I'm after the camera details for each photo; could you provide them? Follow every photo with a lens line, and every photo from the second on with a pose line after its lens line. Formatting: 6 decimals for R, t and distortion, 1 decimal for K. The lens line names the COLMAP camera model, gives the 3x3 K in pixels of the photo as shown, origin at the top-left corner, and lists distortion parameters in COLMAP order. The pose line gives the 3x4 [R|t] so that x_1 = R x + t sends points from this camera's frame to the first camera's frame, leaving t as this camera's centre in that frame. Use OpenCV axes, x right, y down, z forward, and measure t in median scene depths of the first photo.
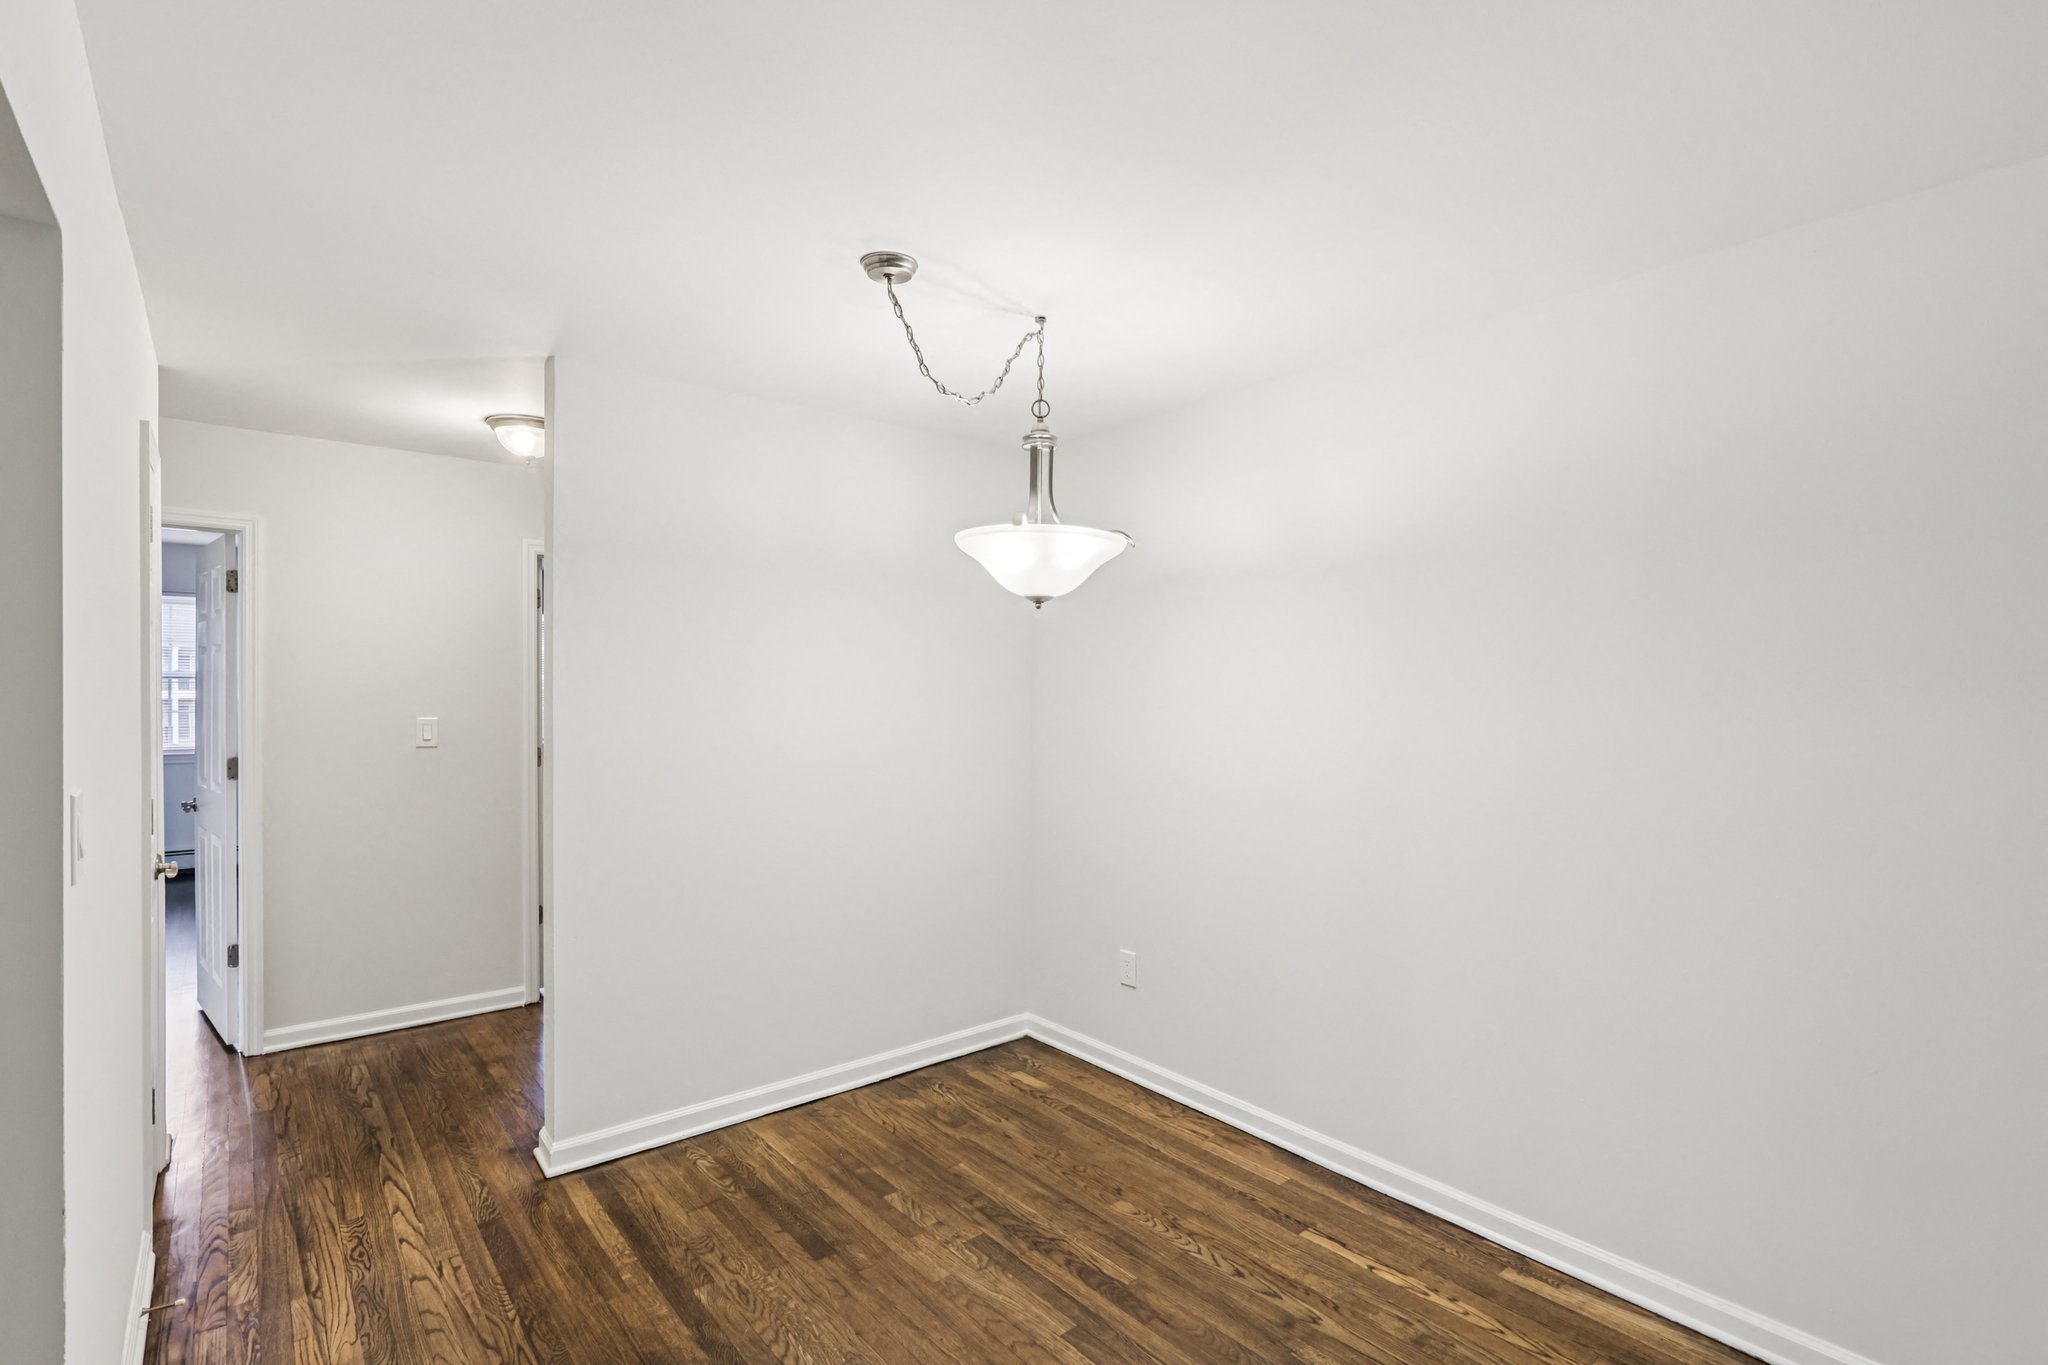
lens RADIAL K [[966.3, 0, 1030.2], [0, 966.3, 686.9], [0, 0, 1]] dist [-0.004101, 0.001545]
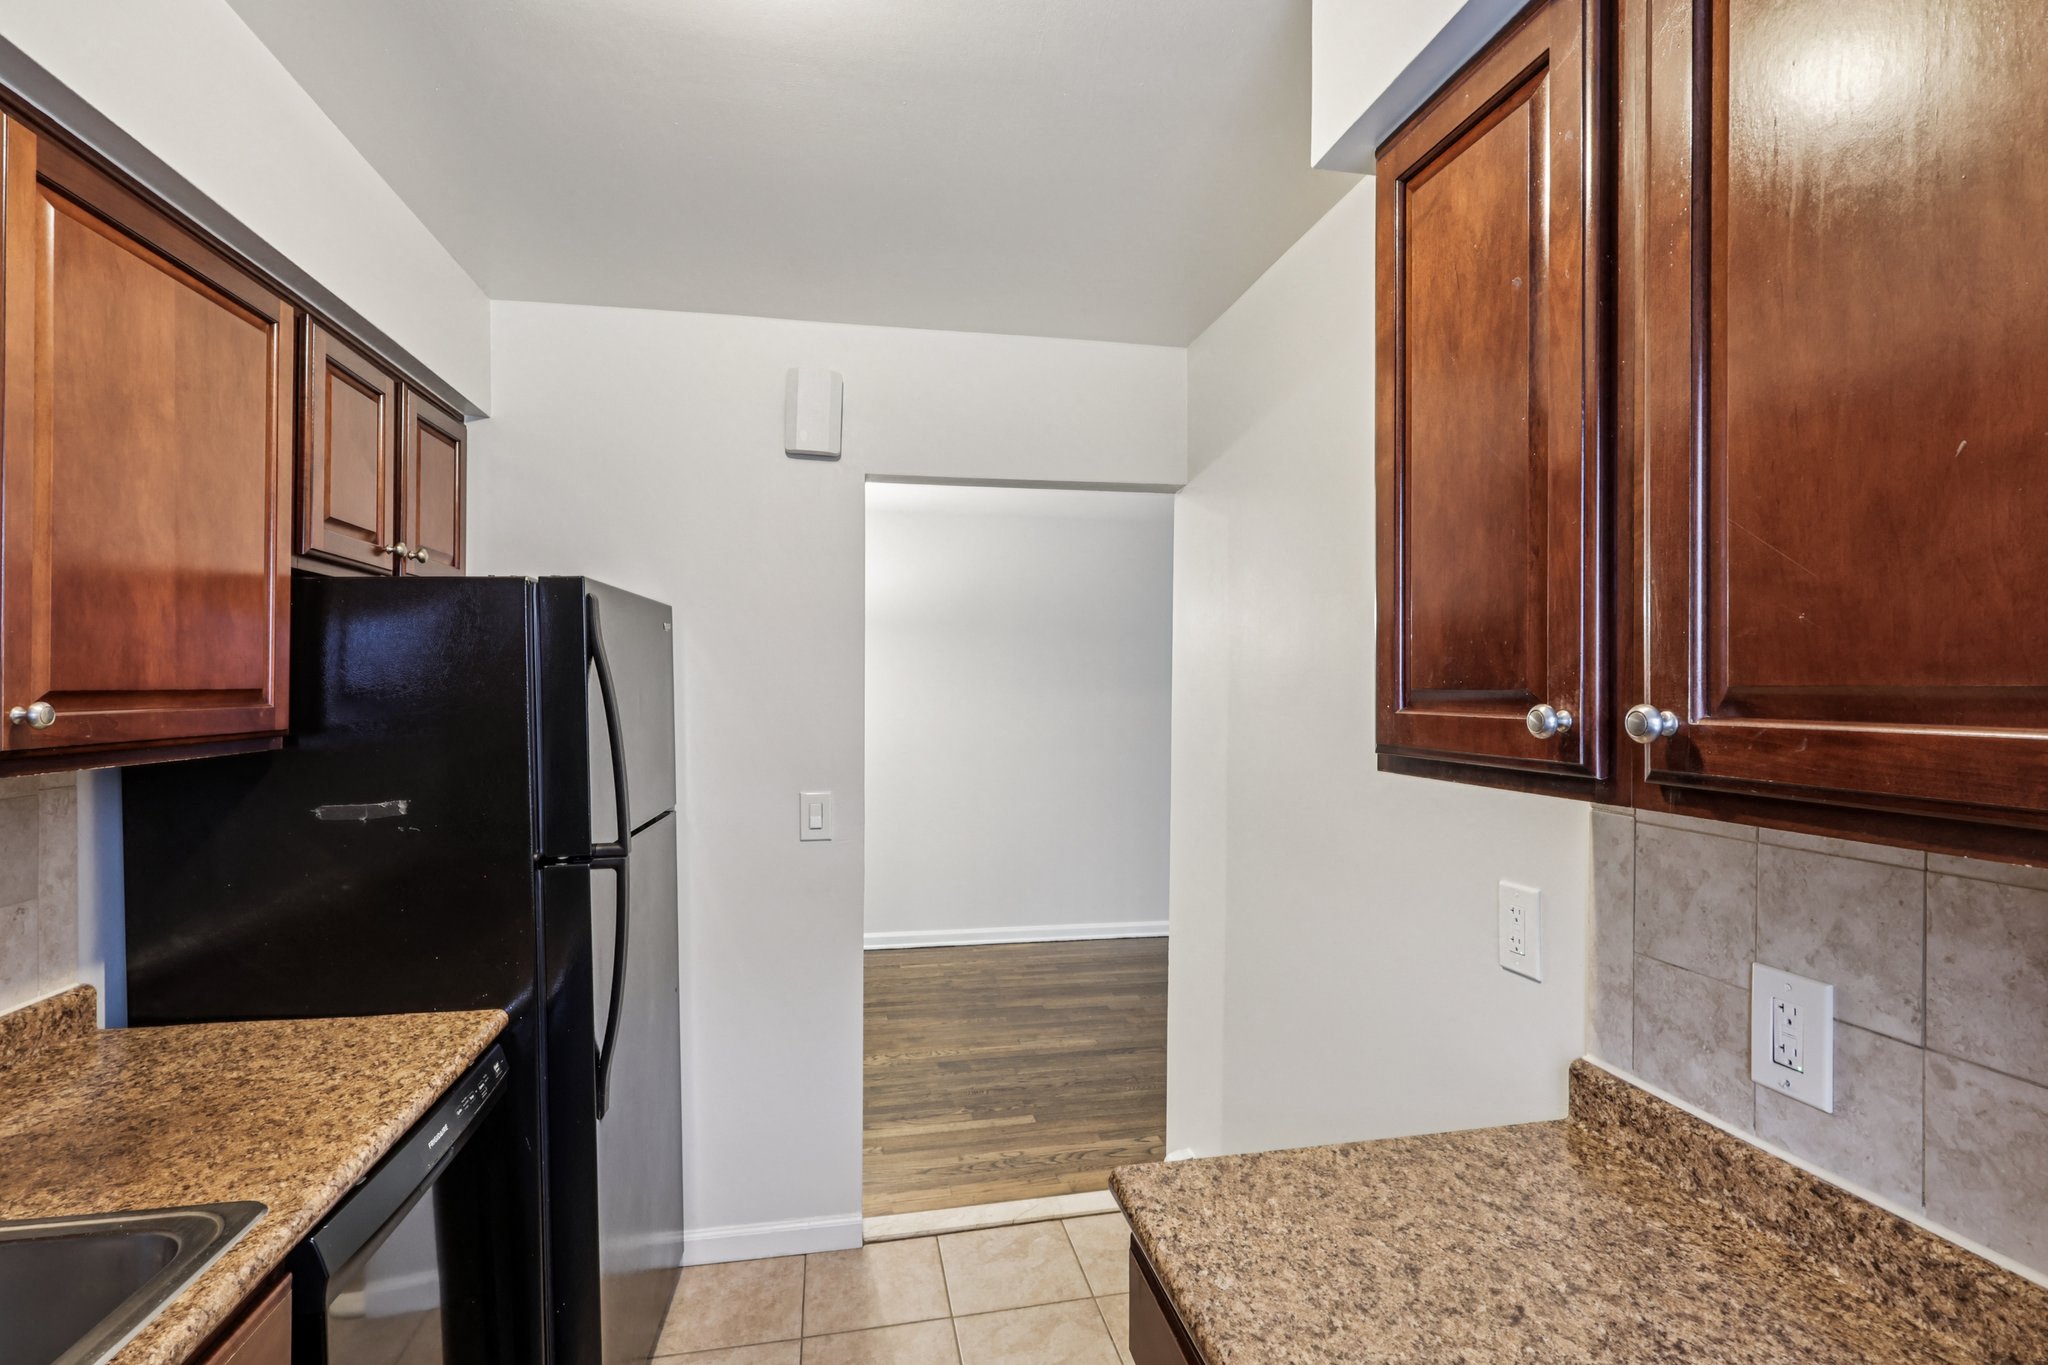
lens RADIAL K [[966.3, 0, 1023.3], [0, 966.3, 686.0], [0, 0, 1]] dist [-0.004101, 0.001545]
pose [[0.474359, -0.003554, 0.880325, -1.332984], [0.000442, 0.999993, 0.003799, -0.010071], [-0.880332, -0.001413, 0.474357, -0.144788]]
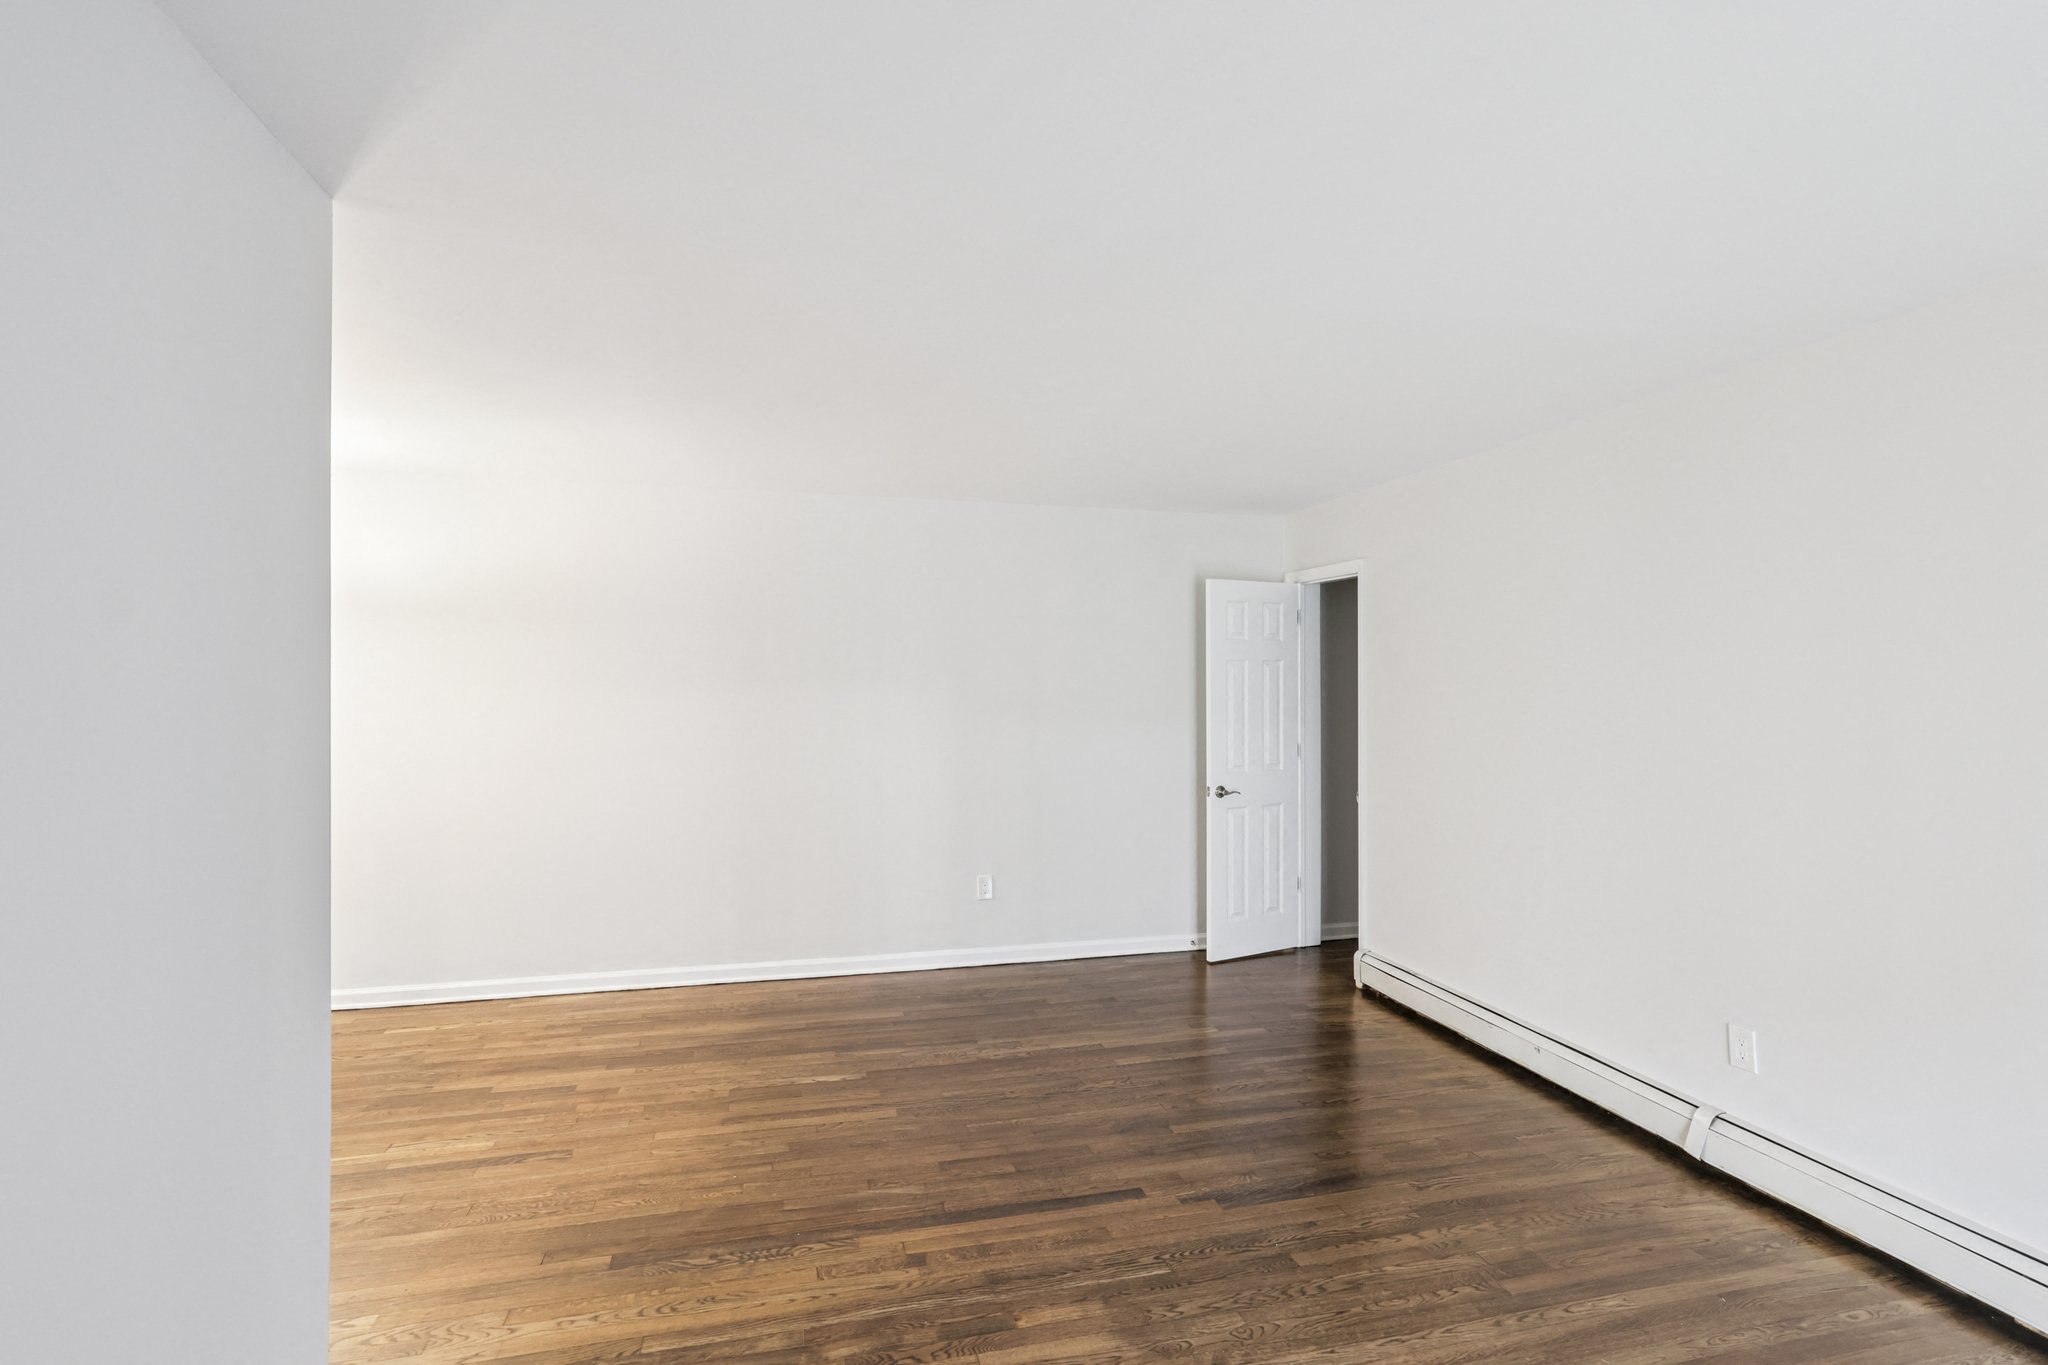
lens RADIAL K [[966.3, 0, 1014.7], [0, 966.3, 688.5], [0, 0, 1]] dist [-0.004101, 0.001545]
pose [[0.433187, -0.008897, 0.901260, -0.691324], [0.005970, 0.999958, 0.007001, 0.001266], [-0.901284, 0.002348, 0.433222, -0.614195]]
